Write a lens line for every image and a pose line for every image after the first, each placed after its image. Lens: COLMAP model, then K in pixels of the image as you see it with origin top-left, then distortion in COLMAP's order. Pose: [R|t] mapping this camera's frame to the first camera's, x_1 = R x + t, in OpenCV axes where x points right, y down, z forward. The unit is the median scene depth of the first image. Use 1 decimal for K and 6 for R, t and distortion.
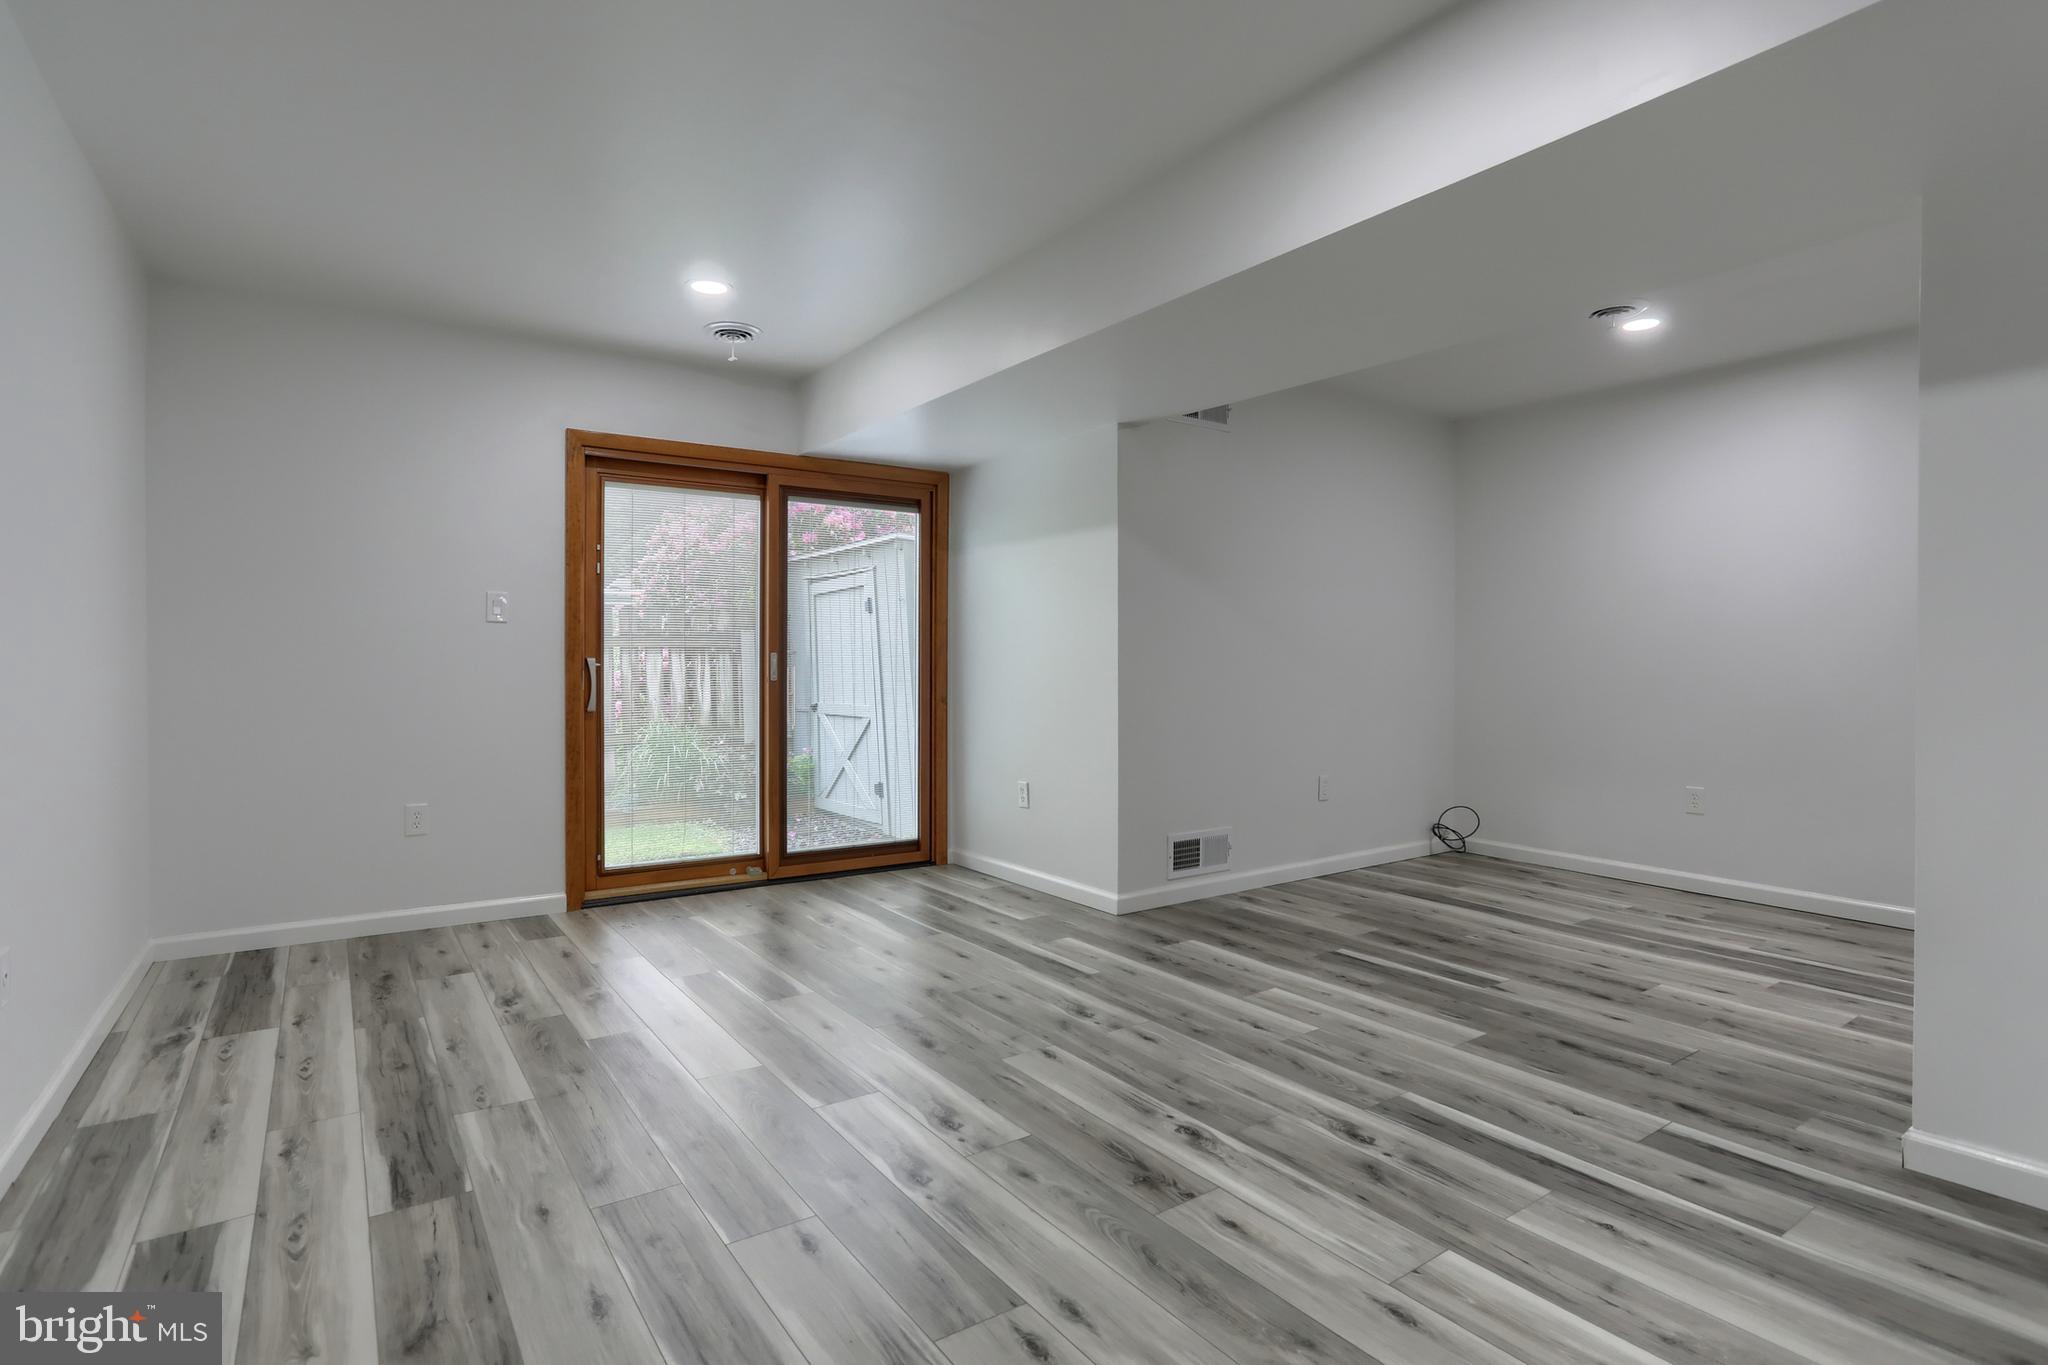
lens RADIAL K [[998.2, 0, 1061.3], [0, 998.2, 670.5], [0, 0, 1]] dist [-0.048493, 0.031137]
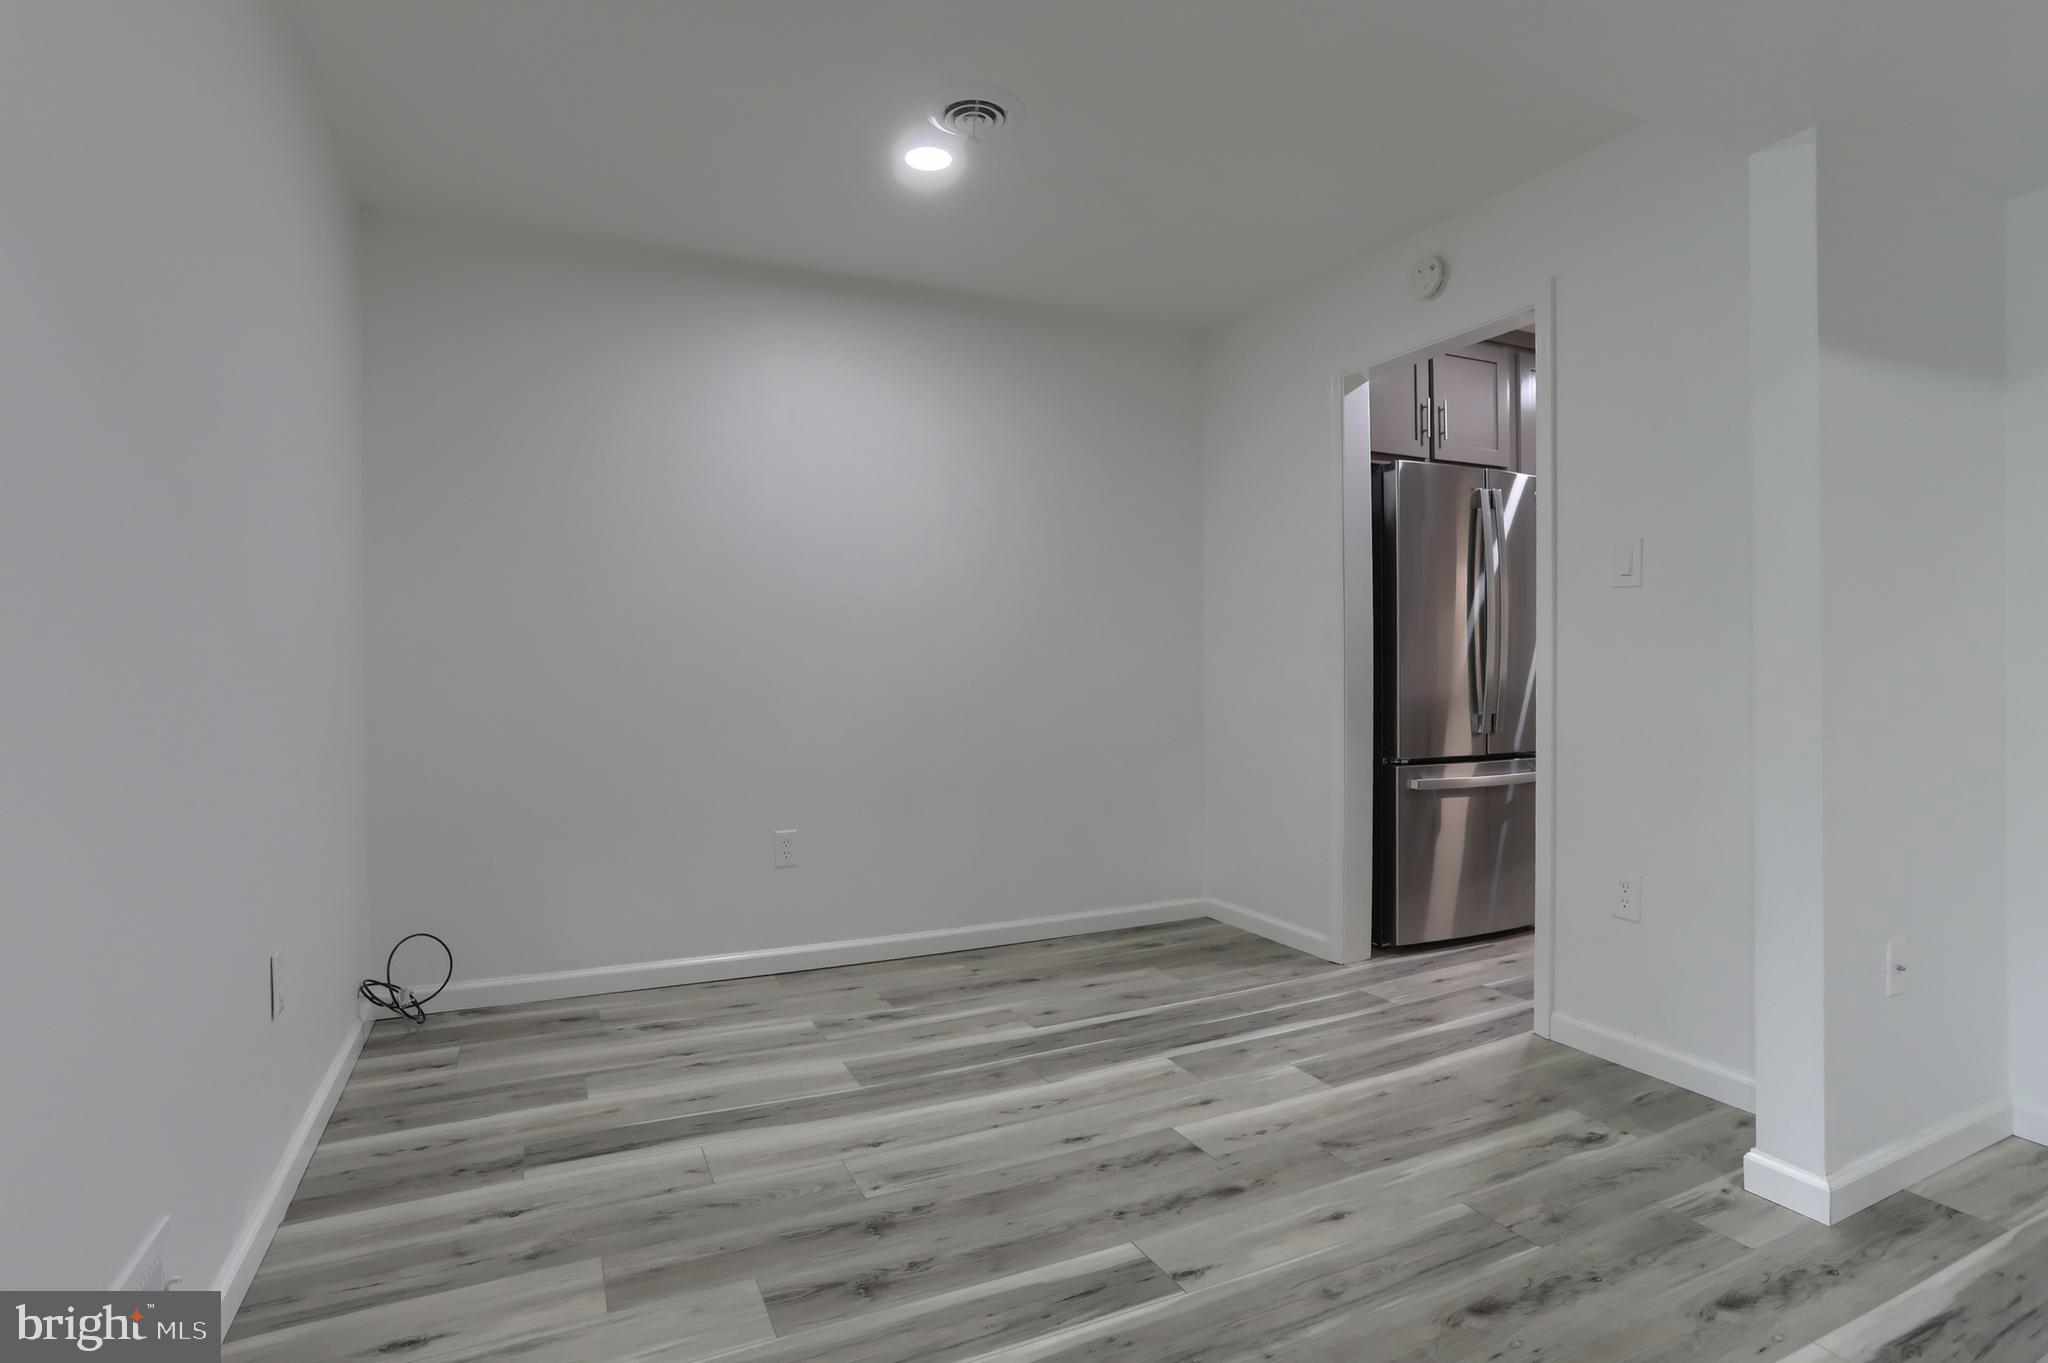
lens RADIAL K [[1017.2, 0, 1024.7], [0, 1017.2, 639.1], [0, 0, 1]] dist [-0.048233, 0.027588]
pose [[0.187292, 0.022596, 0.982044, -0.125081], [0.014005, 0.999572, -0.025670, -0.006369], [-0.982204, 0.018561, 0.186896, 1.135421]]
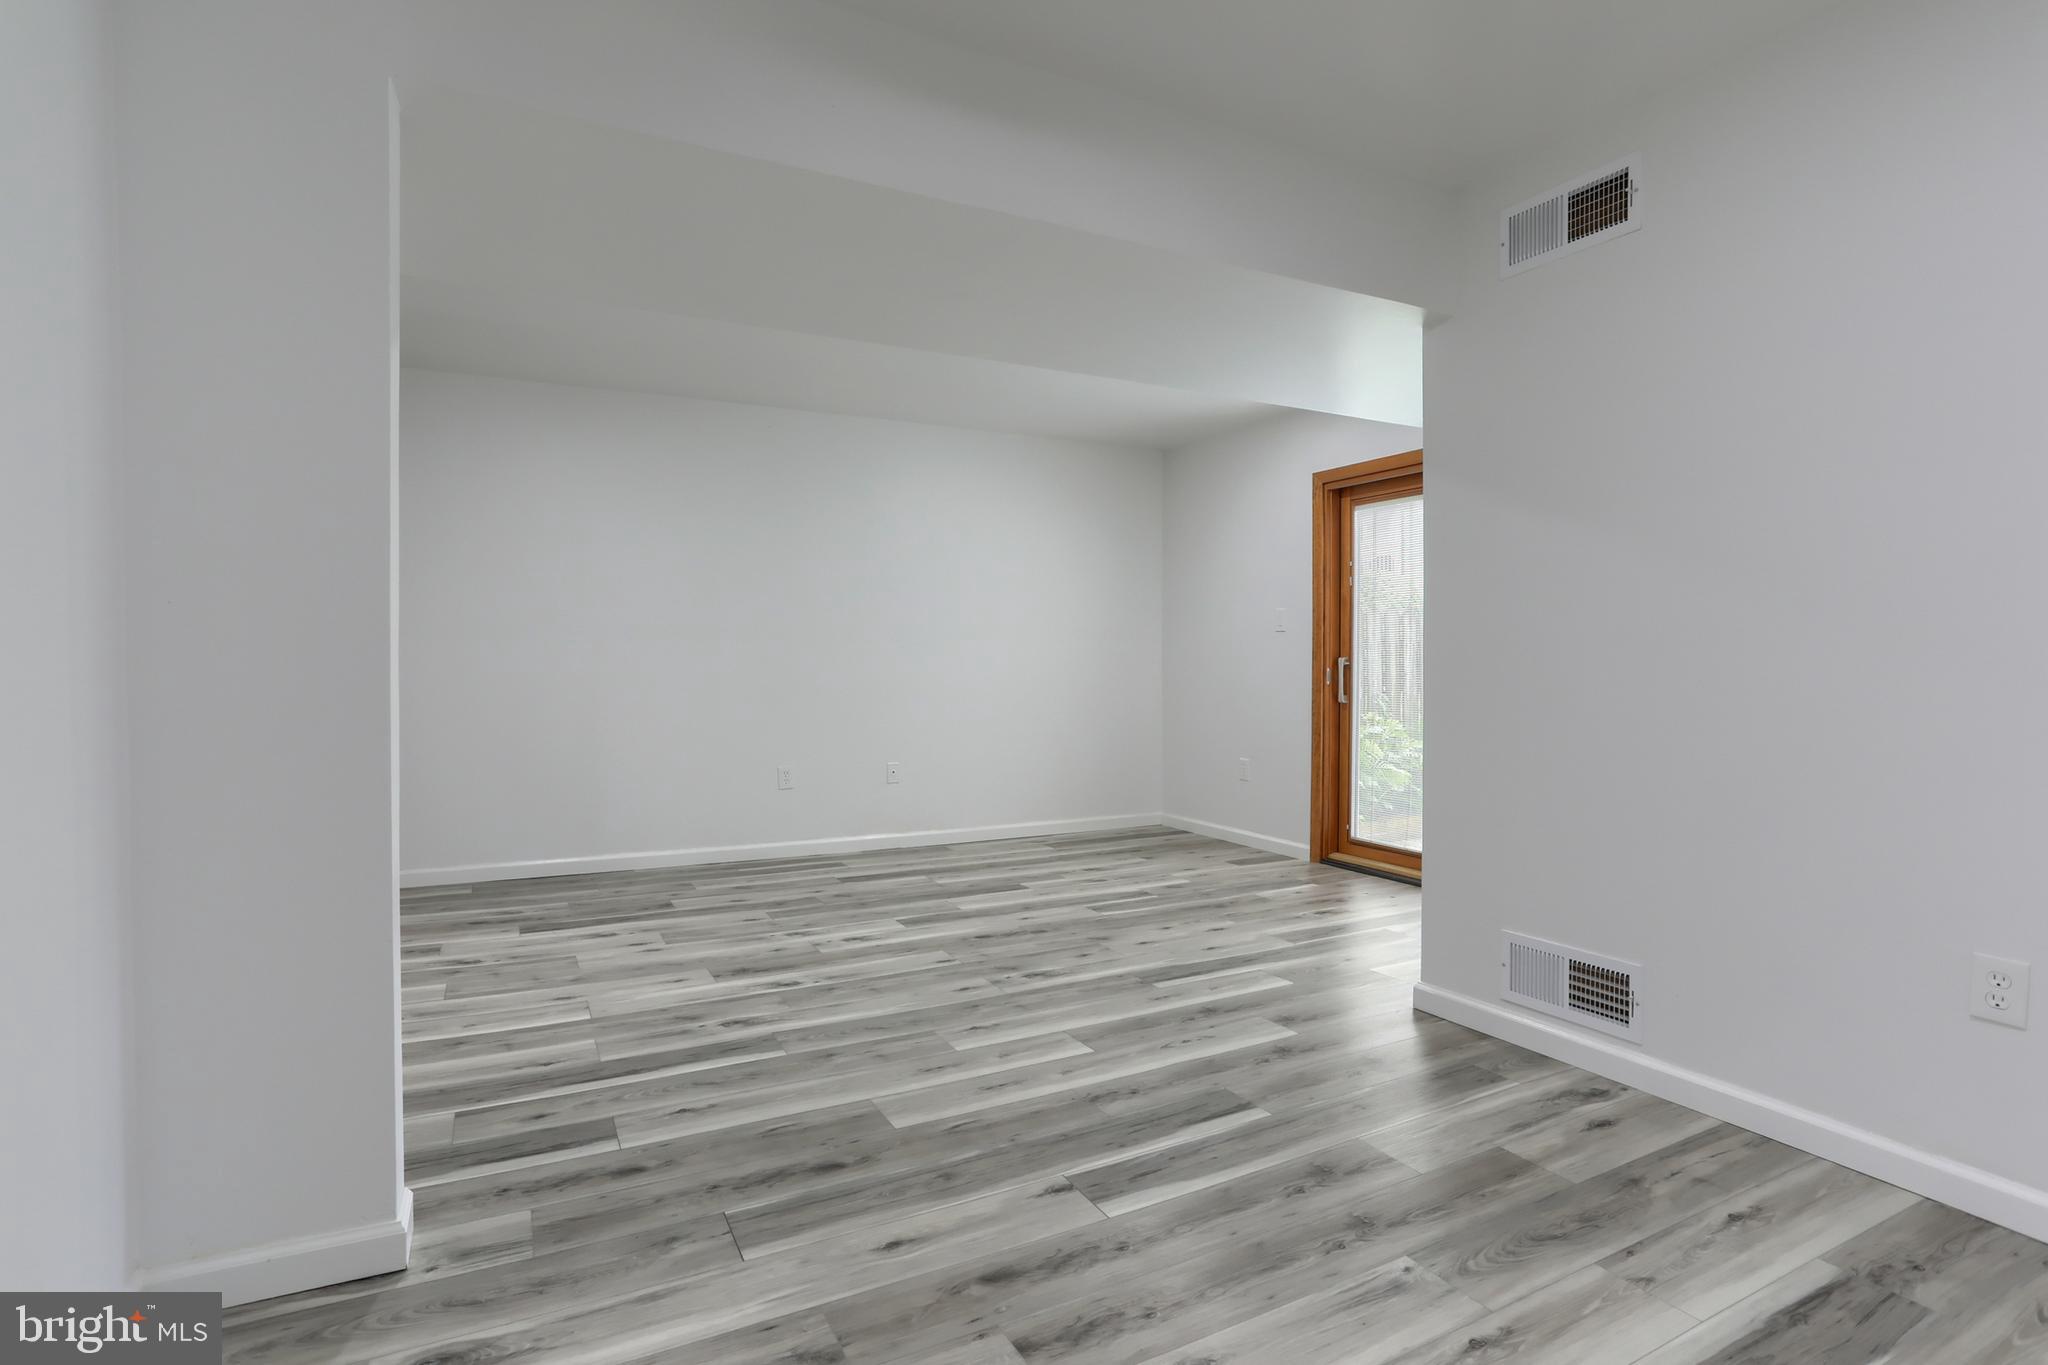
lens RADIAL K [[1030.5, 0, 1026.2], [0, 1030.5, 655.2], [0, 0, 1]] dist [-0.051883, 0.036545]
pose [[-0.147301, -0.008397, -0.989056, 1.244809], [-0.006667, 0.999950, -0.007496, -0.004153], [0.989069, 0.005490, -0.147350, 1.241655]]
